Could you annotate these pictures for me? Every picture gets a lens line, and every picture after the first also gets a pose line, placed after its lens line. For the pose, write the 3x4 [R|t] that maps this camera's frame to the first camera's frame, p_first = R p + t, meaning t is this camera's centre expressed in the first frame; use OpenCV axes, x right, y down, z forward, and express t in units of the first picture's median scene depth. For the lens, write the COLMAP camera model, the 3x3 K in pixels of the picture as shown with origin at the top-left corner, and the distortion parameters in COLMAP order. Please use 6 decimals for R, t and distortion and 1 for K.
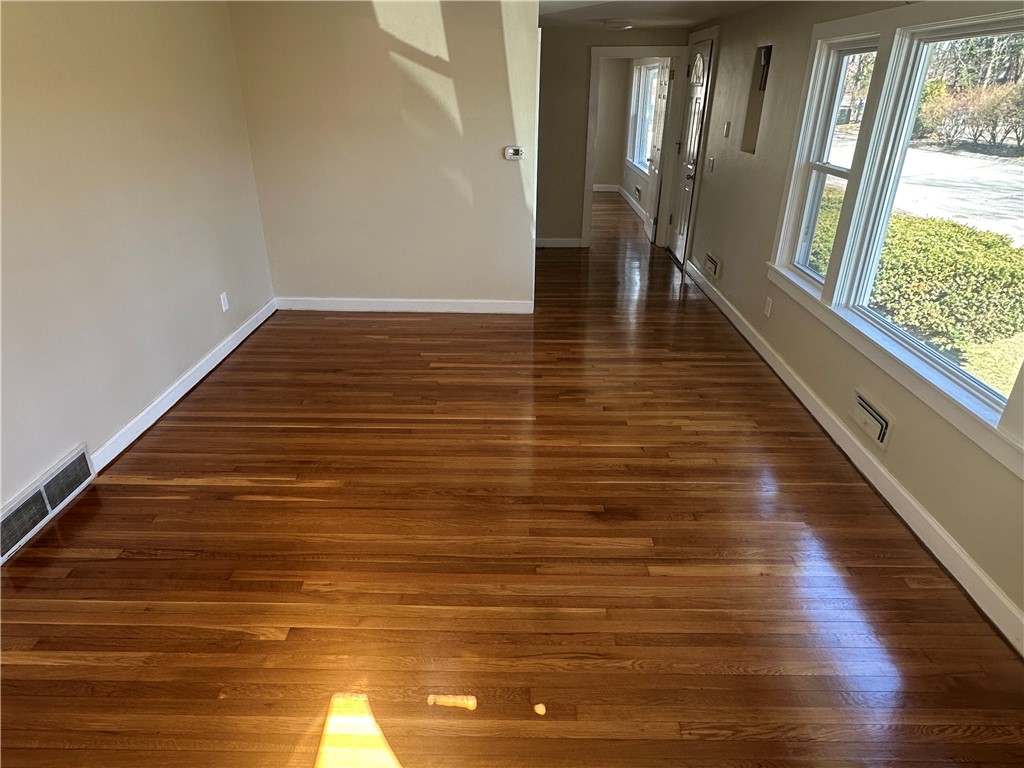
lens RADIAL K [[629.3, 0, 512.0], [0, 629.3, 384.0], [0, 0, 1]] dist [0.002312, 0.000553]
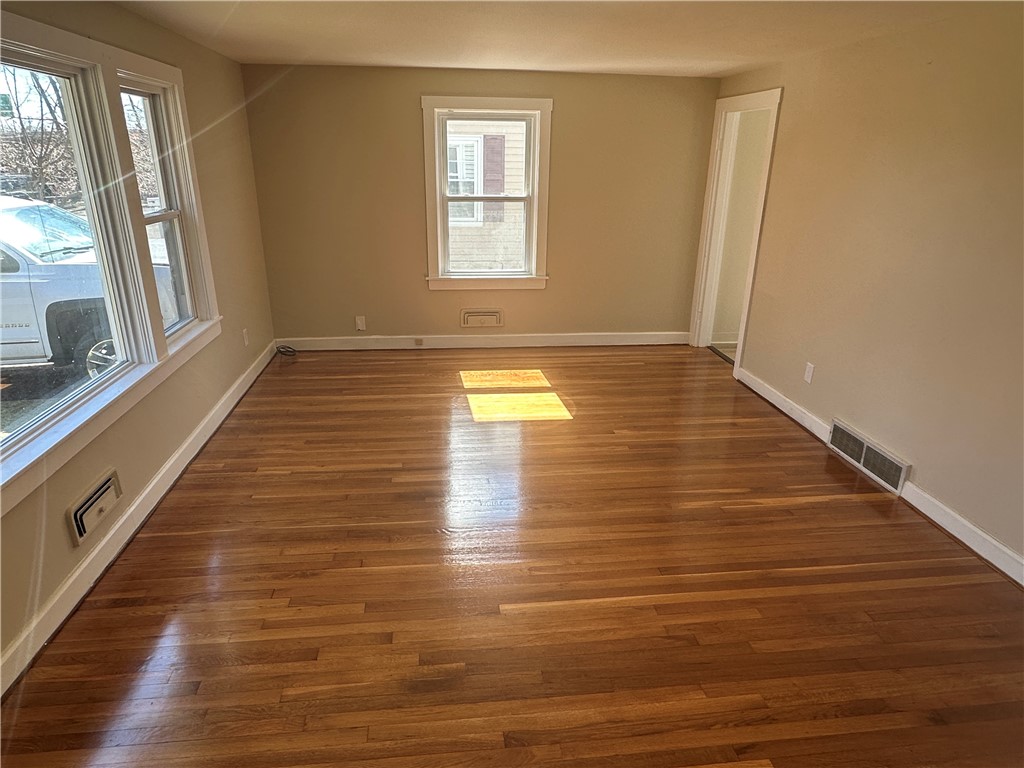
lens RADIAL K [[629.3, 0, 512.0], [0, 629.3, 384.0], [0, 0, 1]] dist [0.002312, 0.000553]
pose [[-0.990336, 0.030241, -0.135349, 0.129774], [-0.075241, 0.702666, 0.707530, -0.703195], [0.116502, 0.710877, -0.693601, 1.549782]]
